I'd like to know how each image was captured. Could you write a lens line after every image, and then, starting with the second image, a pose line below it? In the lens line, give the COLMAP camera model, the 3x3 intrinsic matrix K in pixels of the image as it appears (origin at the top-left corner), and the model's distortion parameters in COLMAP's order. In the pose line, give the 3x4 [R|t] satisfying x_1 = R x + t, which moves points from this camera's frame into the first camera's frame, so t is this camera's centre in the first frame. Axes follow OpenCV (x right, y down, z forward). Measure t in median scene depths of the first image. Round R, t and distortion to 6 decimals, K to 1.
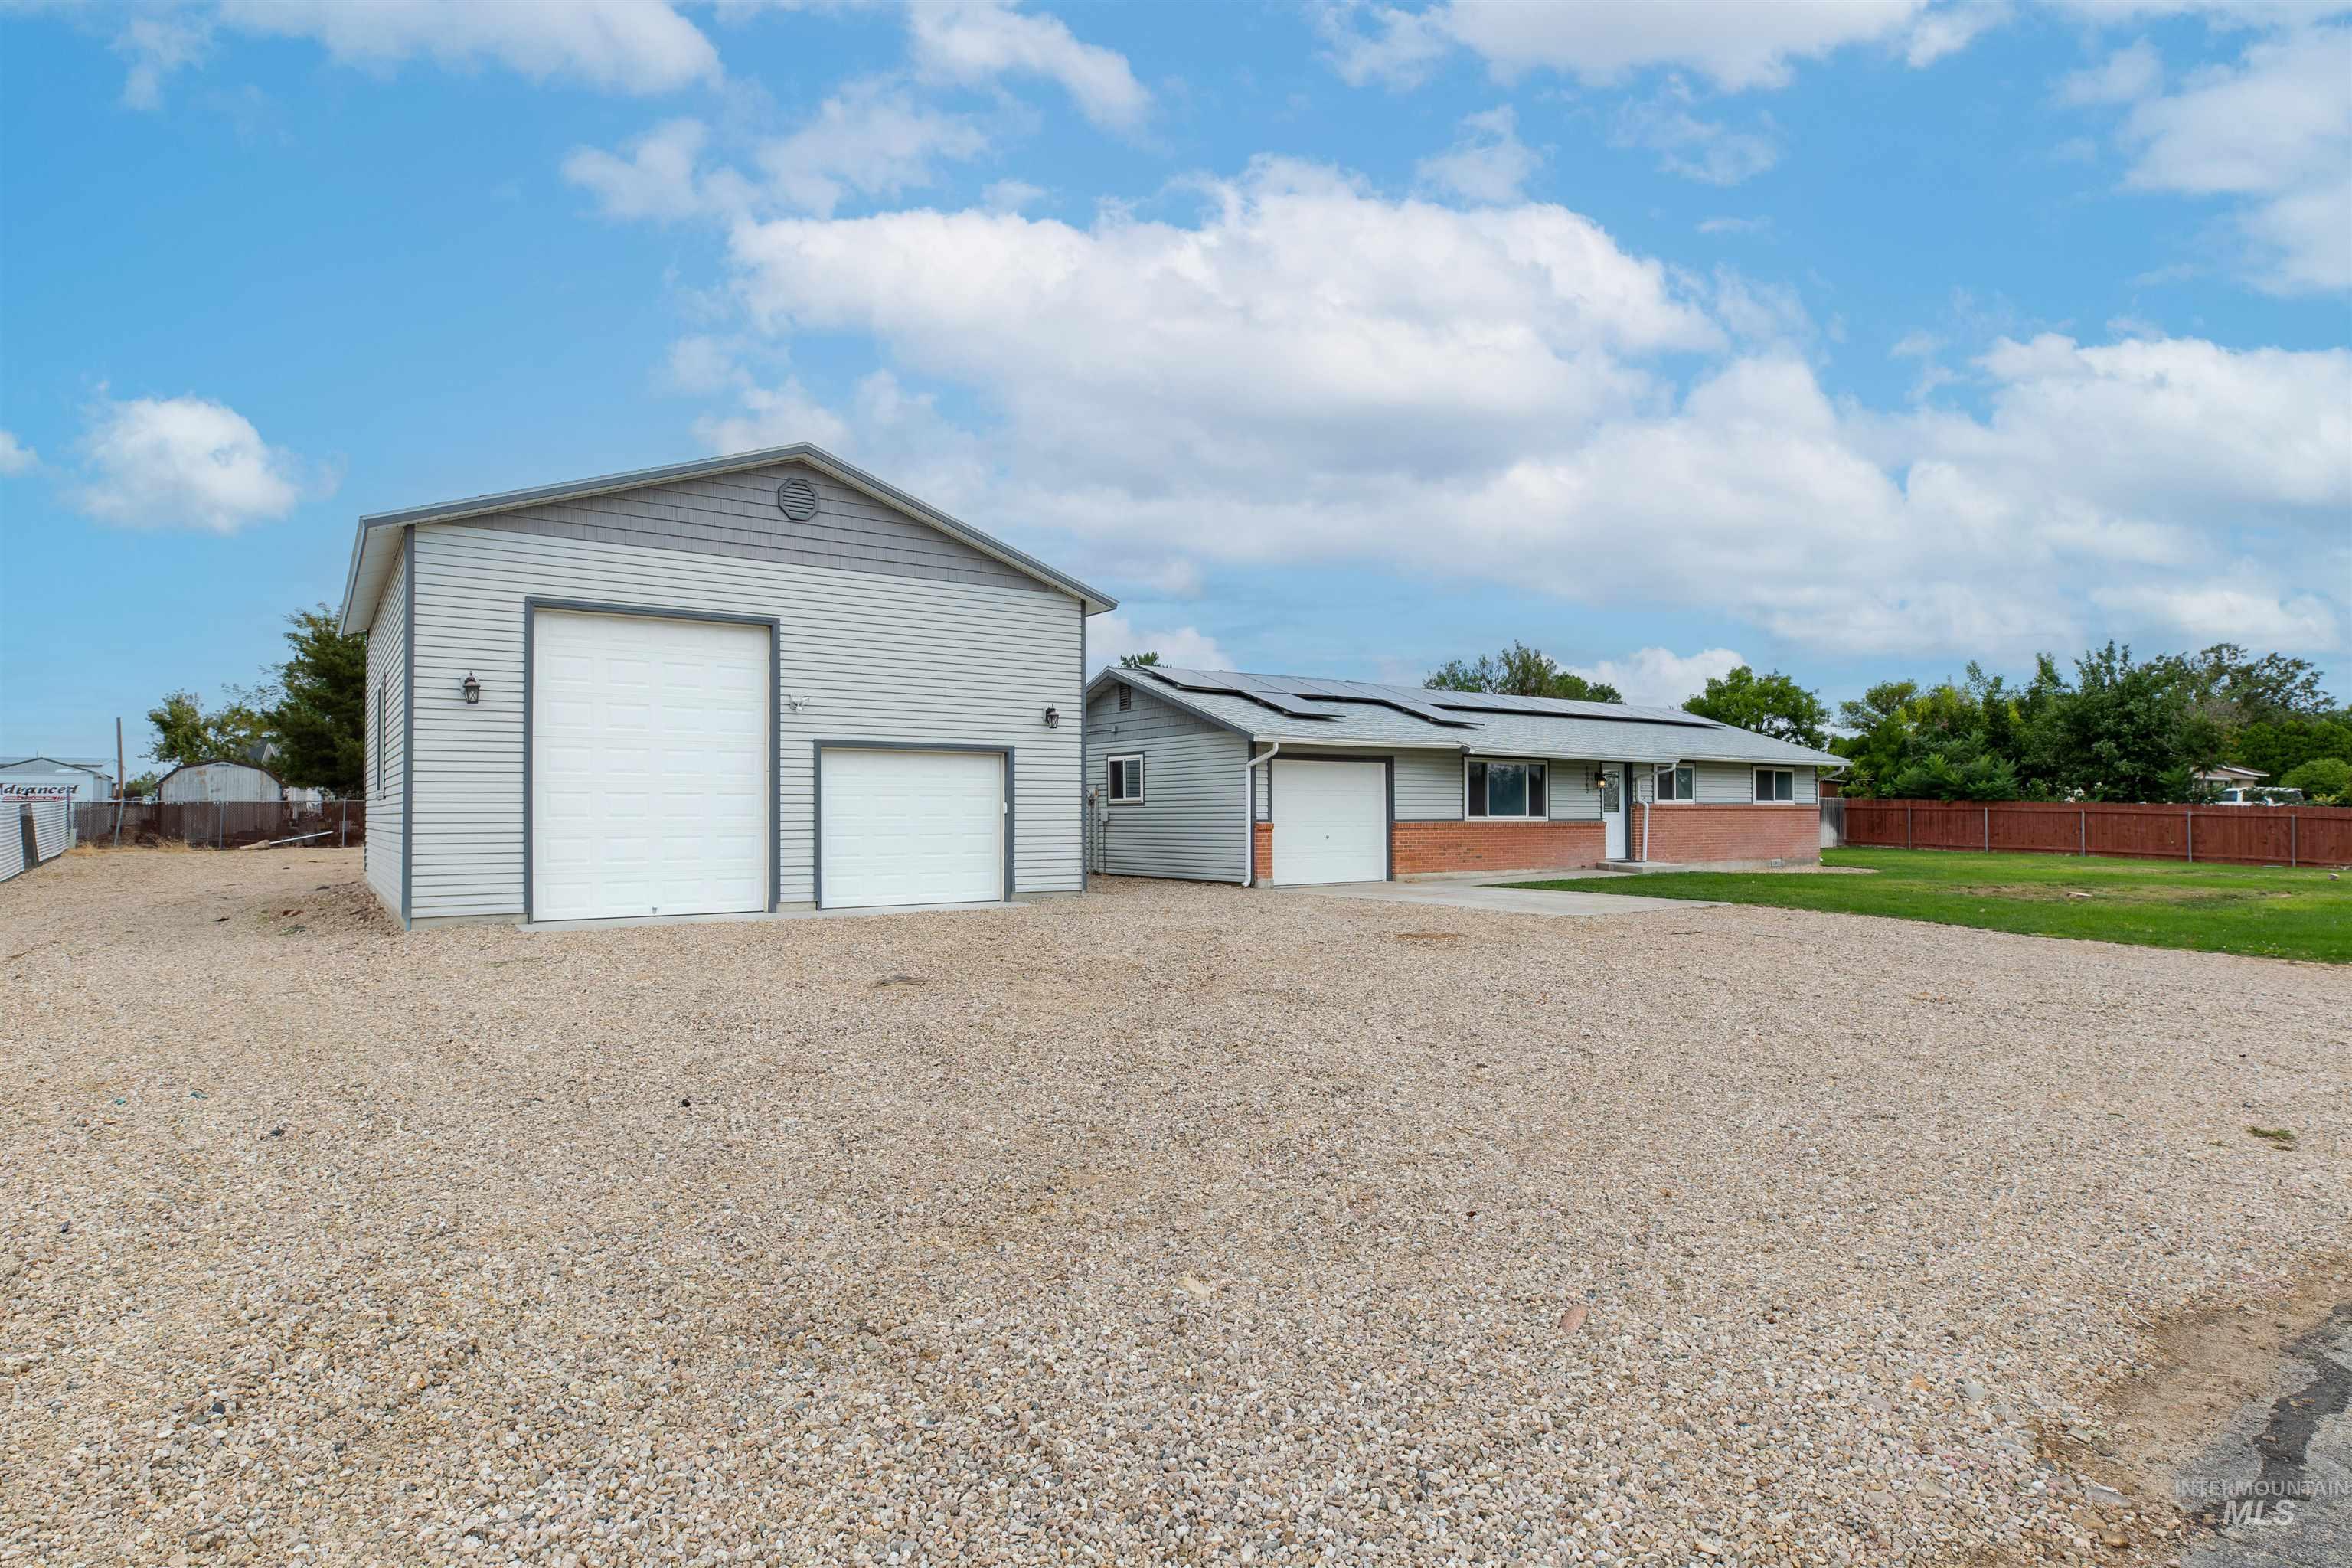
lens RADIAL K [[1275.4, 0, 1193.0], [0, 1275.4, 779.5], [0, 0, 1]] dist [0.006026, 0.000273]
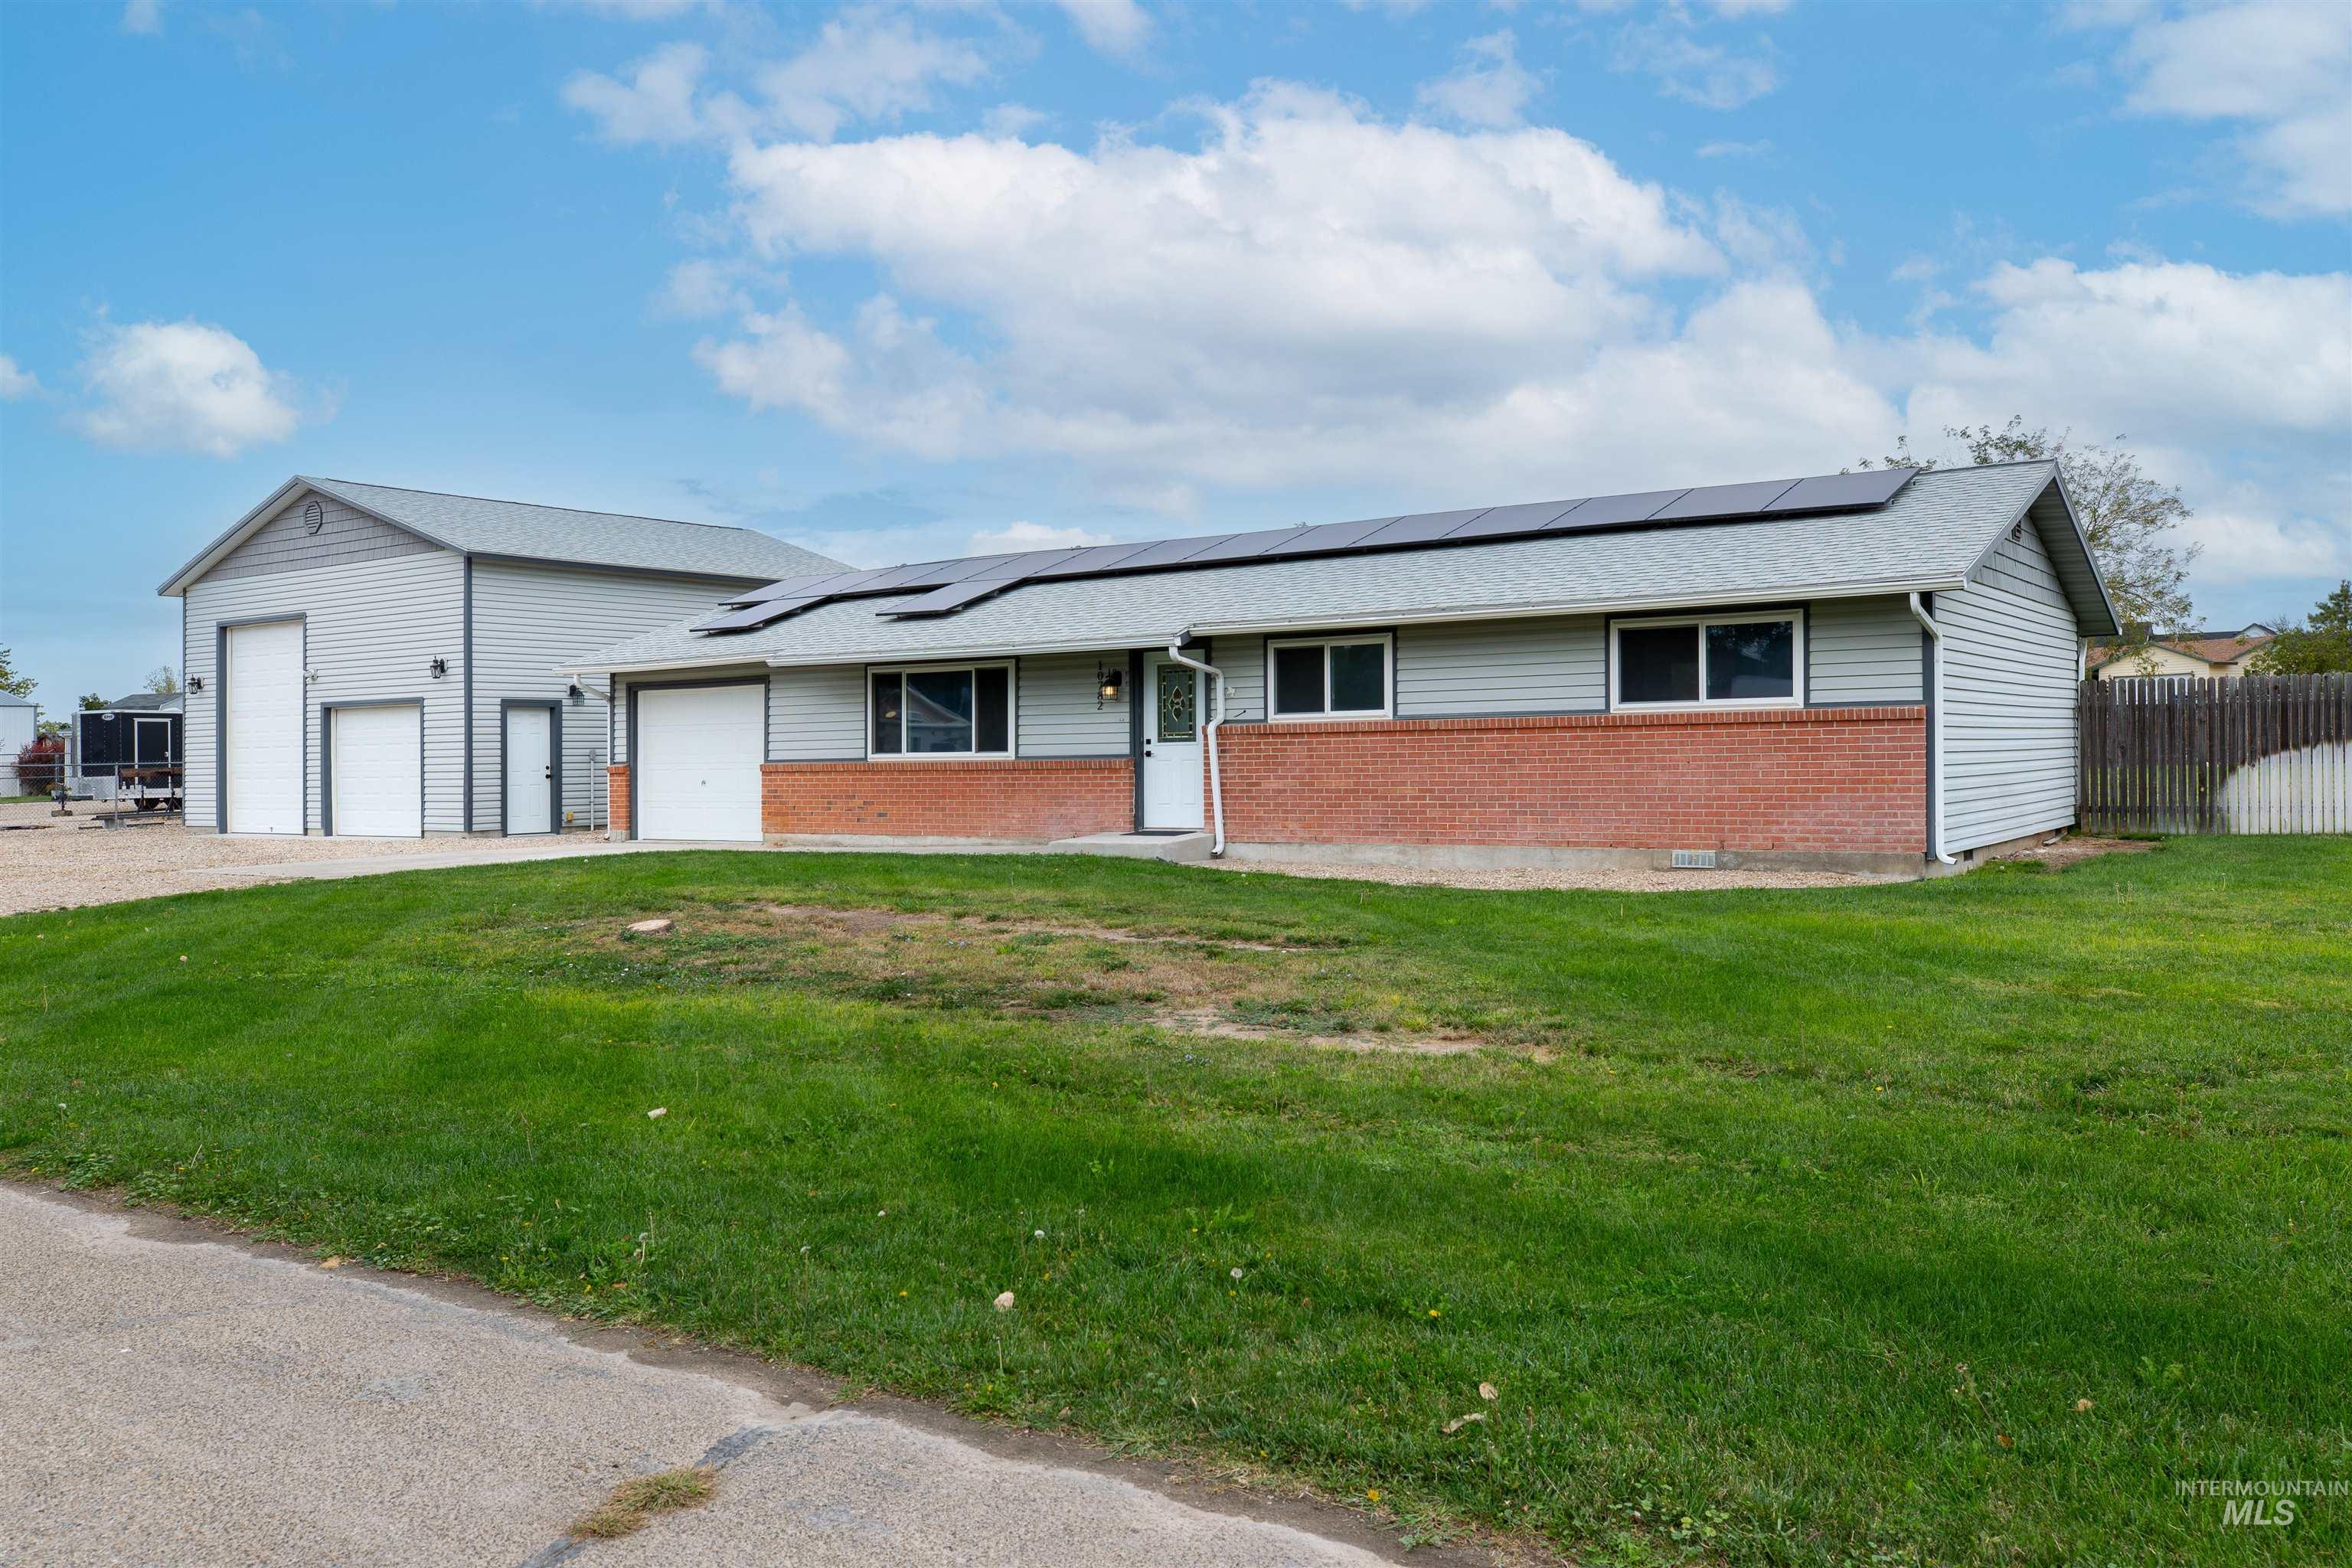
lens RADIAL K [[1812.6, 0, 1185.0], [0, 1812.6, 764.1], [0, 0, 1]] dist [-0.005805, 0.005435]
pose [[0.324504, 0.001426, -0.945883, 1.230509], [0.040782, 0.999048, 0.015497, 0.027414], [0.945005, -0.043604, 0.324137, 0.884059]]
